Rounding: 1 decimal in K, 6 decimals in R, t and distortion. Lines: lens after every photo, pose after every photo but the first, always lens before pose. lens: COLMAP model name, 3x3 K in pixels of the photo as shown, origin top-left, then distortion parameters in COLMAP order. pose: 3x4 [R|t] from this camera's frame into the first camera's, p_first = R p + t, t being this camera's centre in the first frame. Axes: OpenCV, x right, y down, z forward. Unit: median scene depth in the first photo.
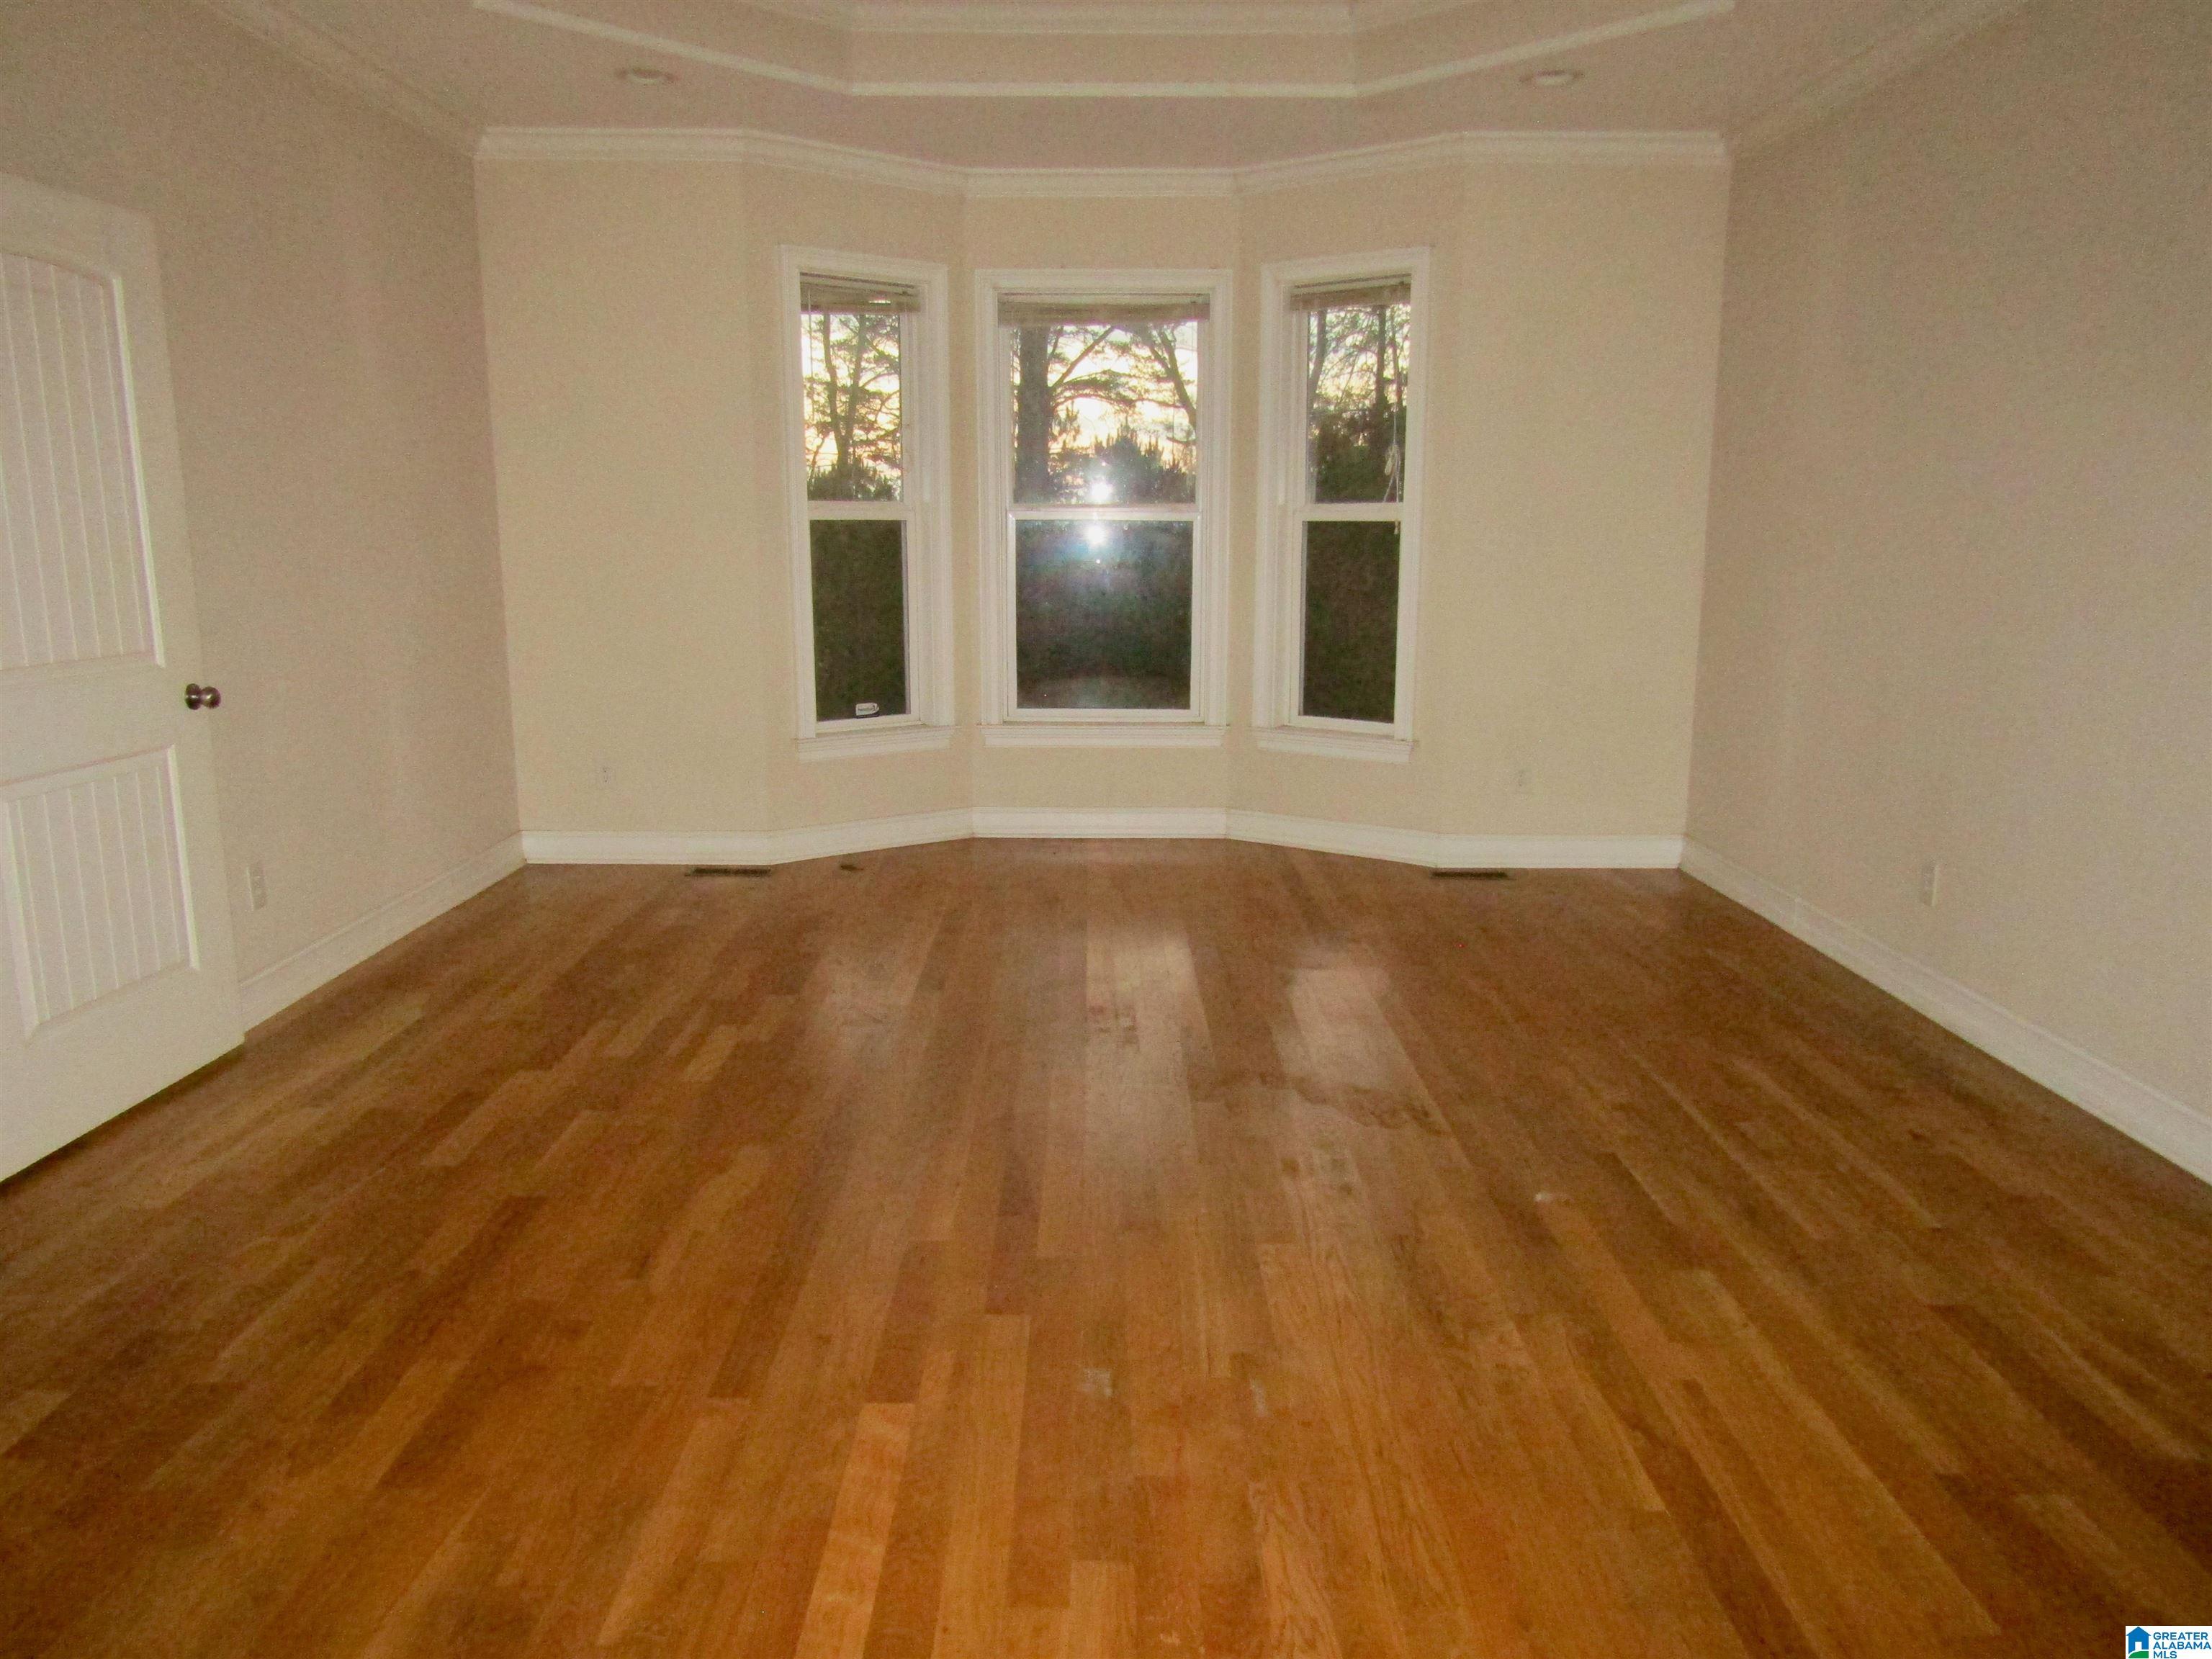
lens RADIAL K [[1562.4, 0, 1106.0], [0, 1562.4, 829.5], [0, 0, 1]] dist [0.003818, -0.002722]
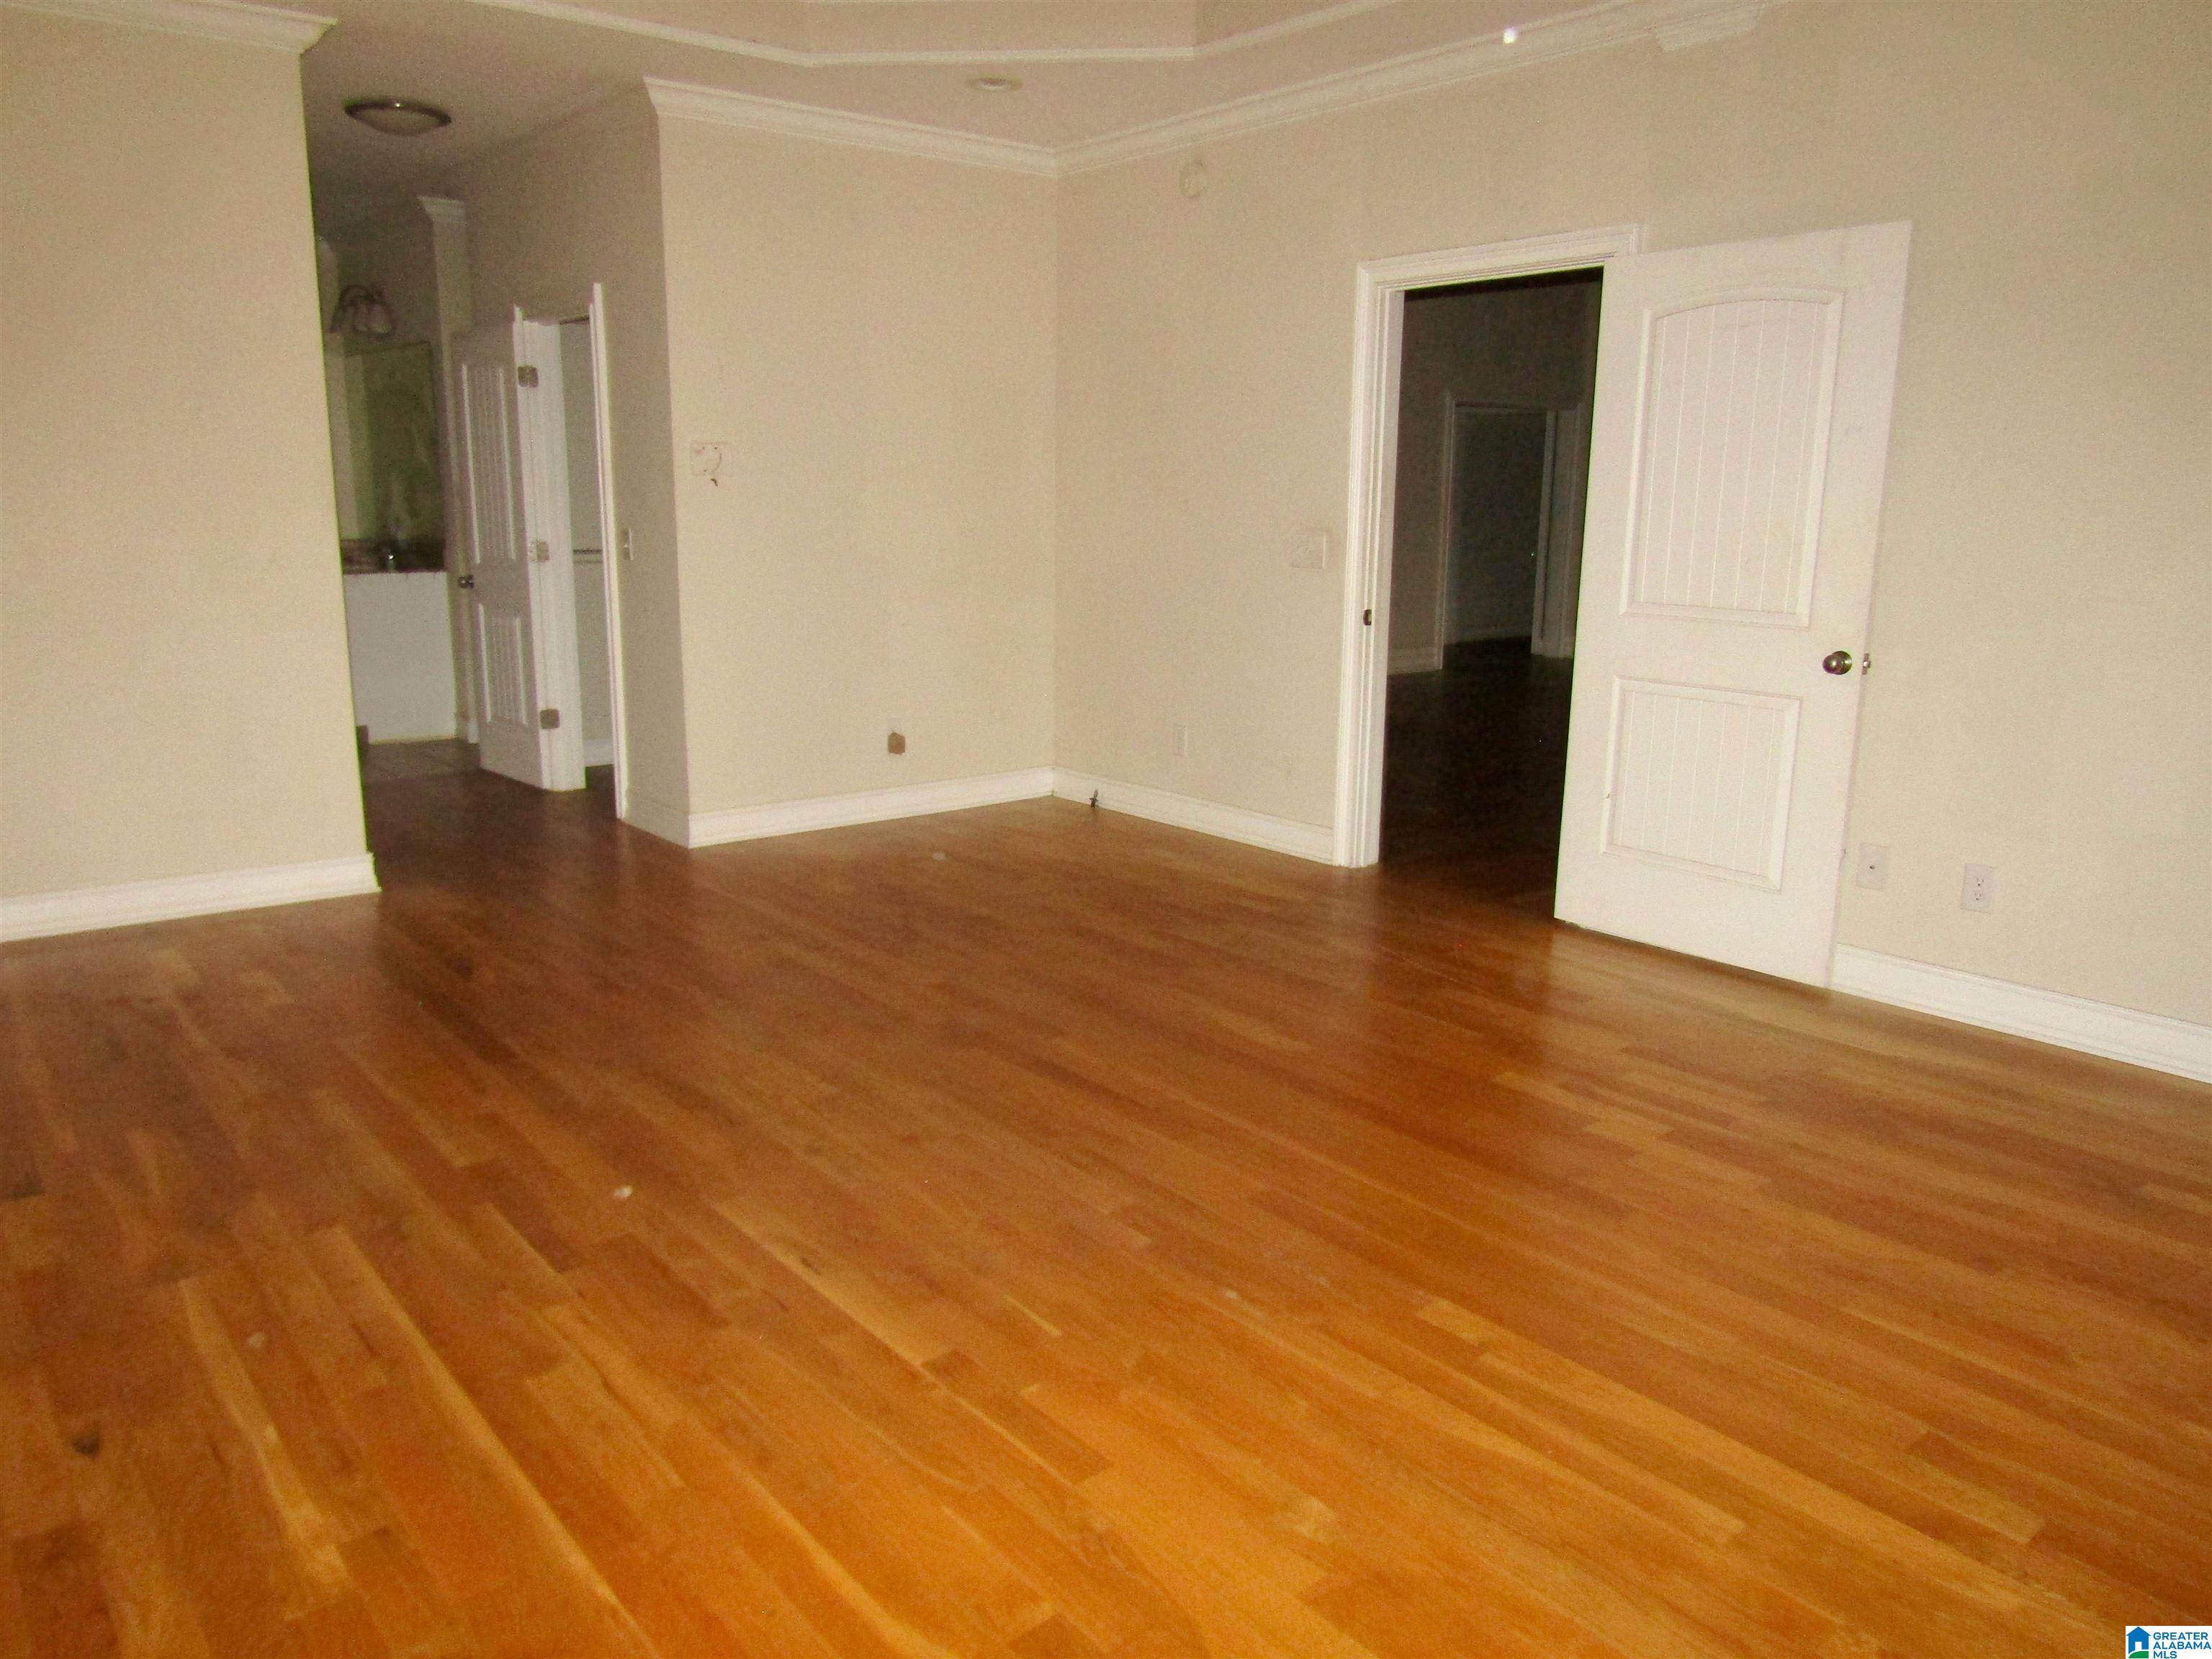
lens RADIAL K [[1562.4, 0, 1106.0], [0, 1562.4, 829.5], [0, 0, 1]] dist [0.003818, -0.002722]
pose [[-0.772391, 0.126029, -0.622518, 0.608301], [-0.137149, 0.923899, 0.357212, -0.350043], [0.620163, 0.361285, -0.696327, 1.735776]]
